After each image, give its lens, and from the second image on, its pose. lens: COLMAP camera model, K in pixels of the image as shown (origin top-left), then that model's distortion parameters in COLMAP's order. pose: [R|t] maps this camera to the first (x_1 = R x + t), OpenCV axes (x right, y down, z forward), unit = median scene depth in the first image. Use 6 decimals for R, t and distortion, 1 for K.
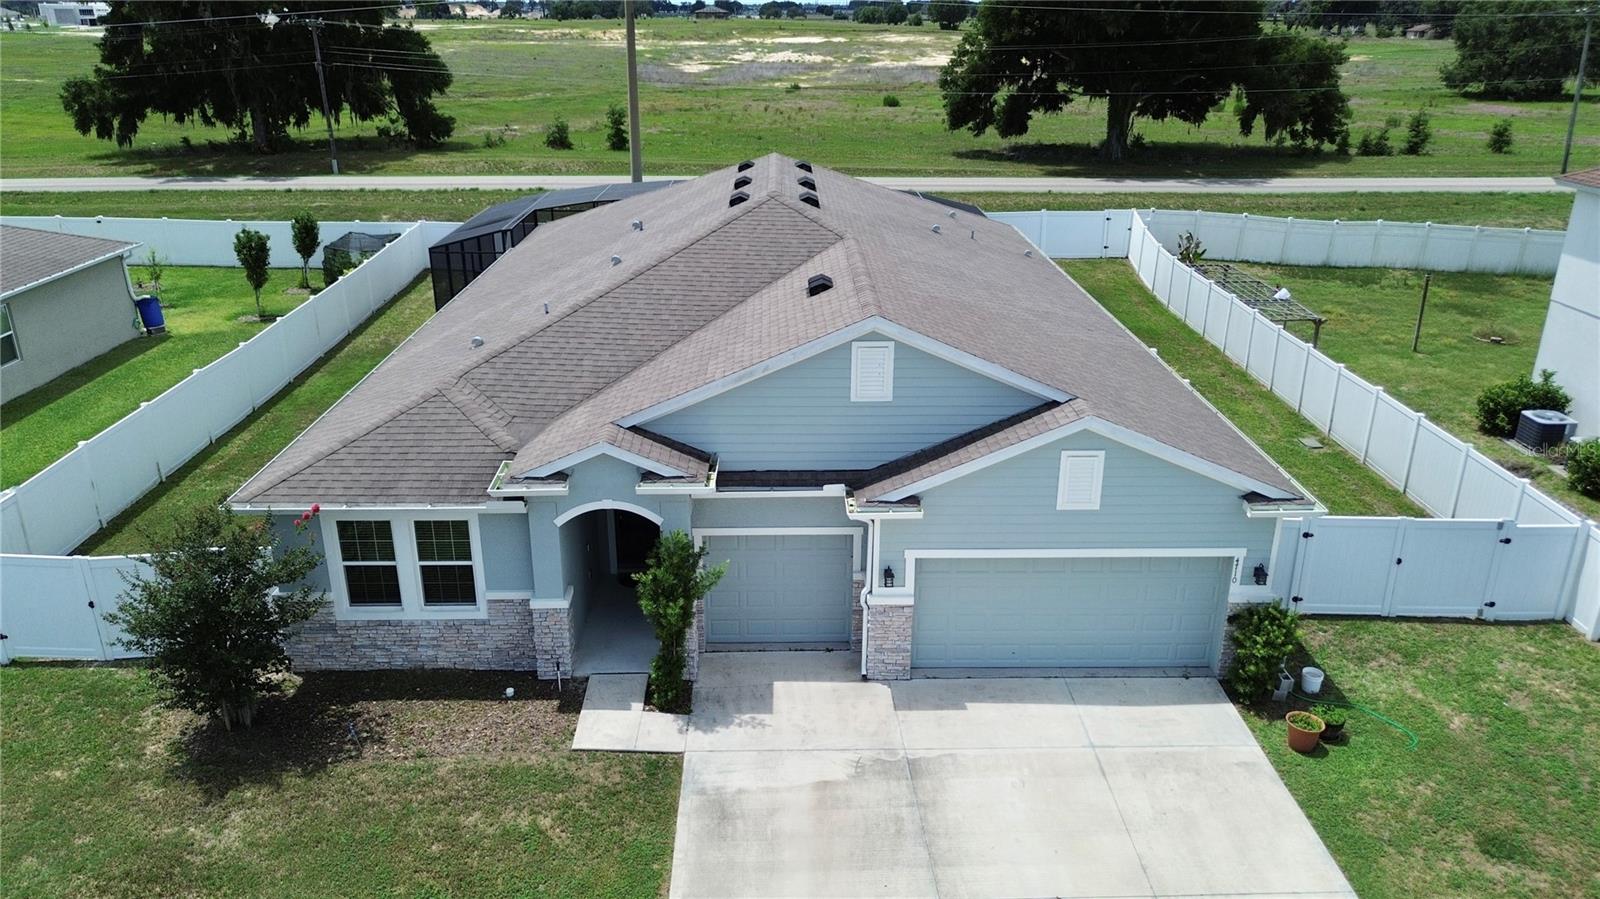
lens RADIAL K [[1135.5, 0, 800.3], [0, 1135.5, 451.2], [0, 0, 1]] dist [0.057498, -0.051489]
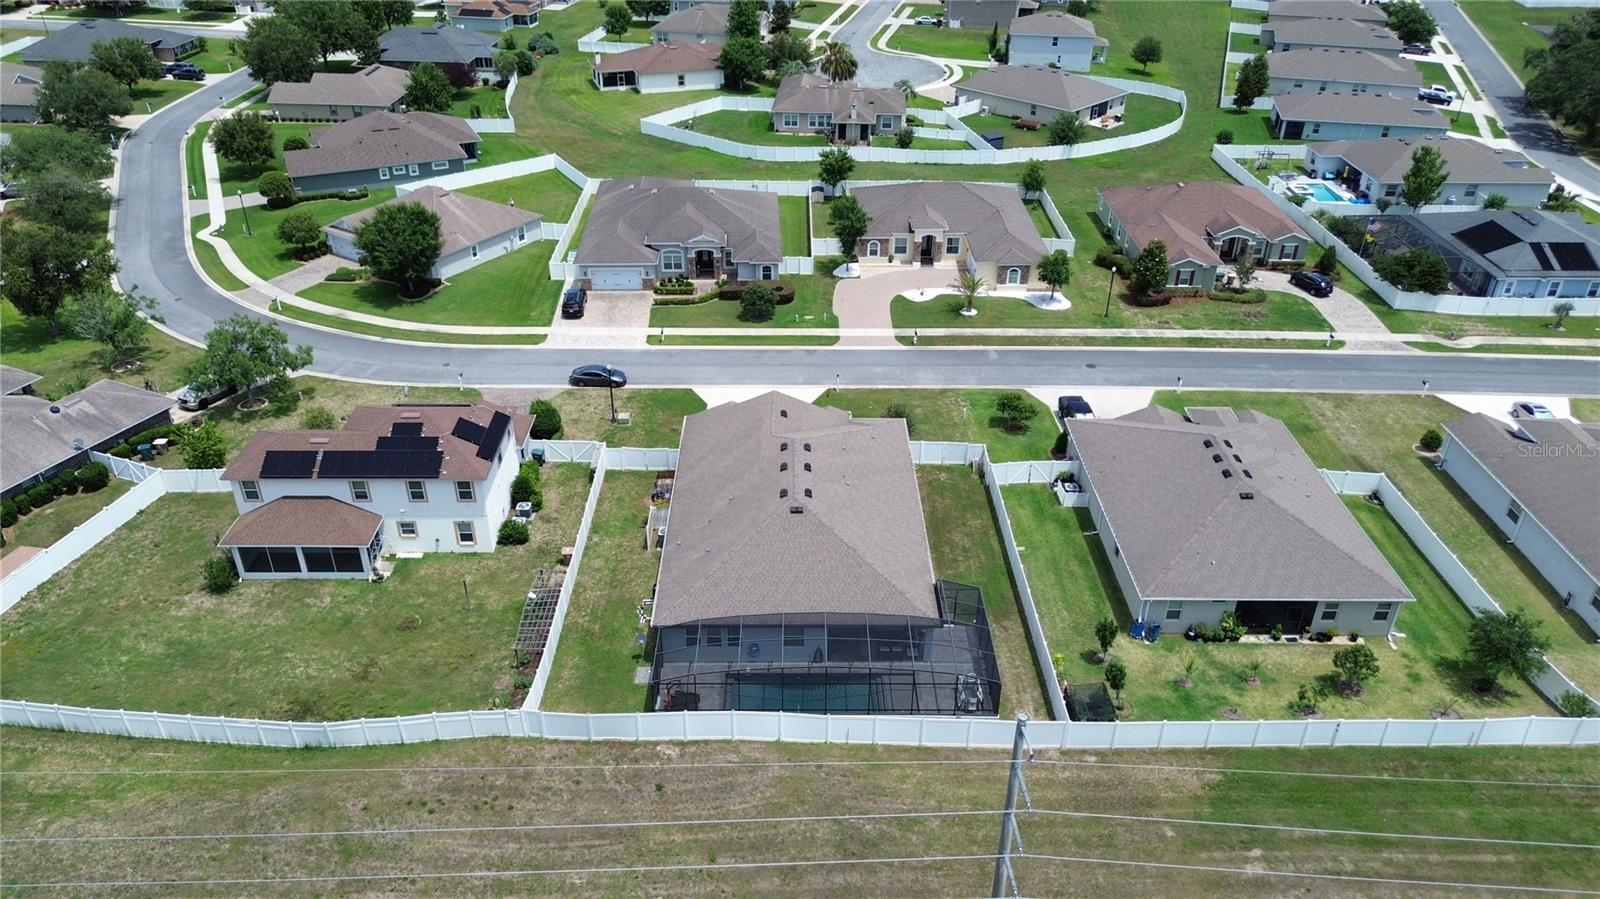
lens RADIAL K [[1135.5, 0, 795.2], [0, 1135.5, 455.4], [0, 0, 1]] dist [0.057498, -0.051489]
pose [[-0.999885, -0.011011, 0.010459, -0.072117], [0.001642, 0.606257, 0.795267, -3.498986], [-0.015098, 0.795193, -0.606169, 3.820254]]
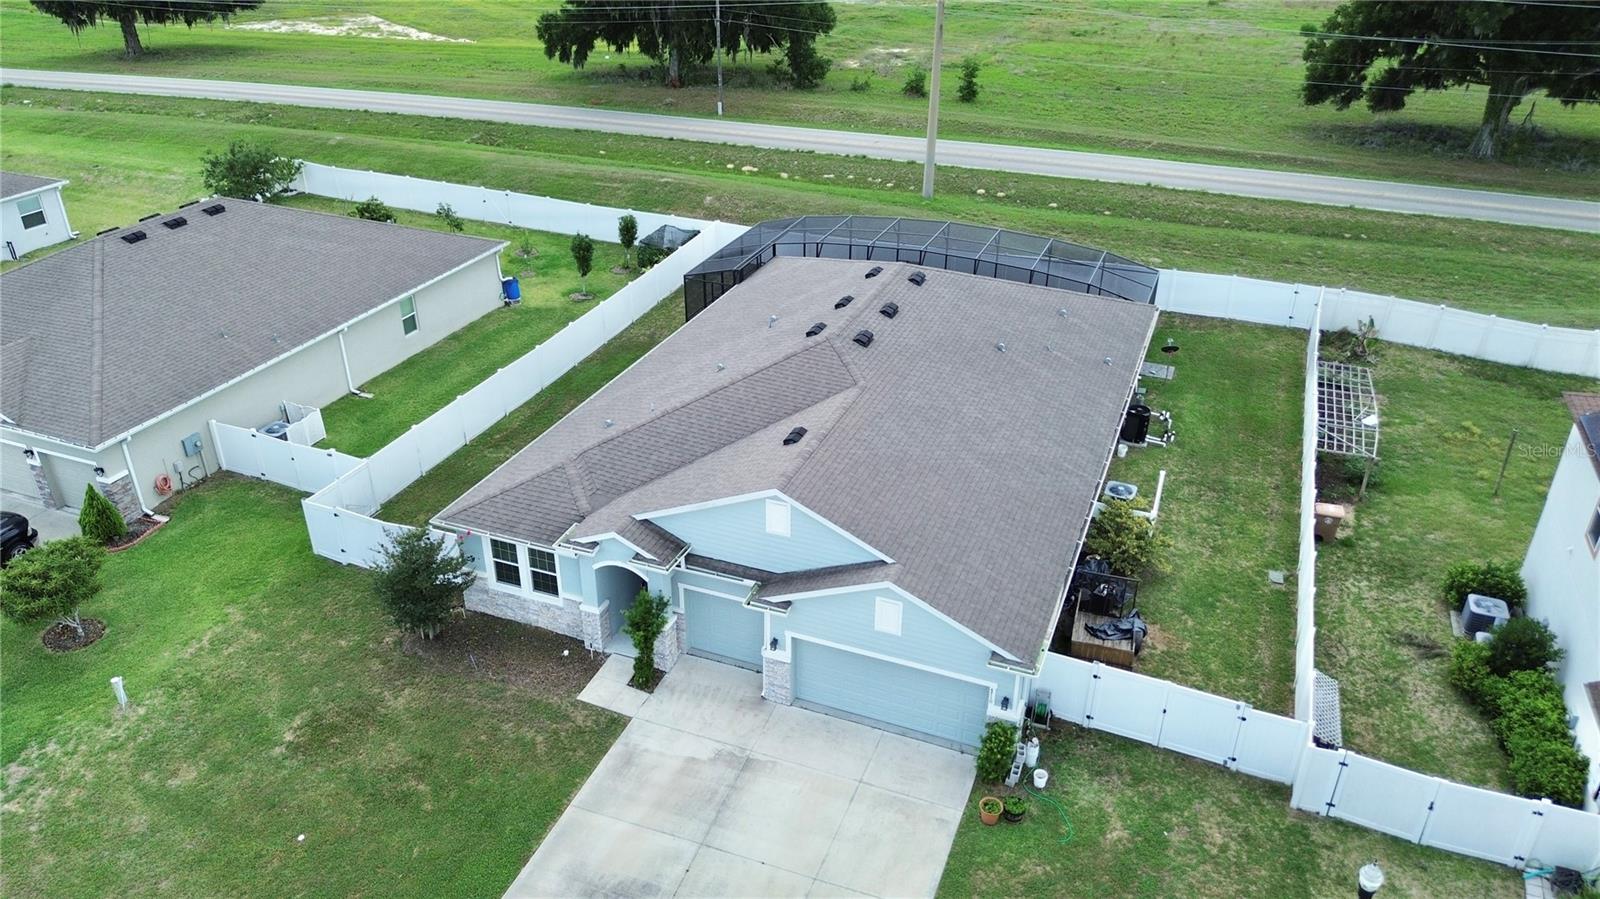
lens RADIAL K [[1135.5, 0, 802.2], [0, 1135.5, 452.8], [0, 0, 1]] dist [0.057498, -0.051489]
pose [[0.922893, 0.186986, -0.336608, 0.572931], [-0.142643, 0.978004, 0.152190, -0.380631], [0.357661, -0.092440, 0.929265, -0.419018]]
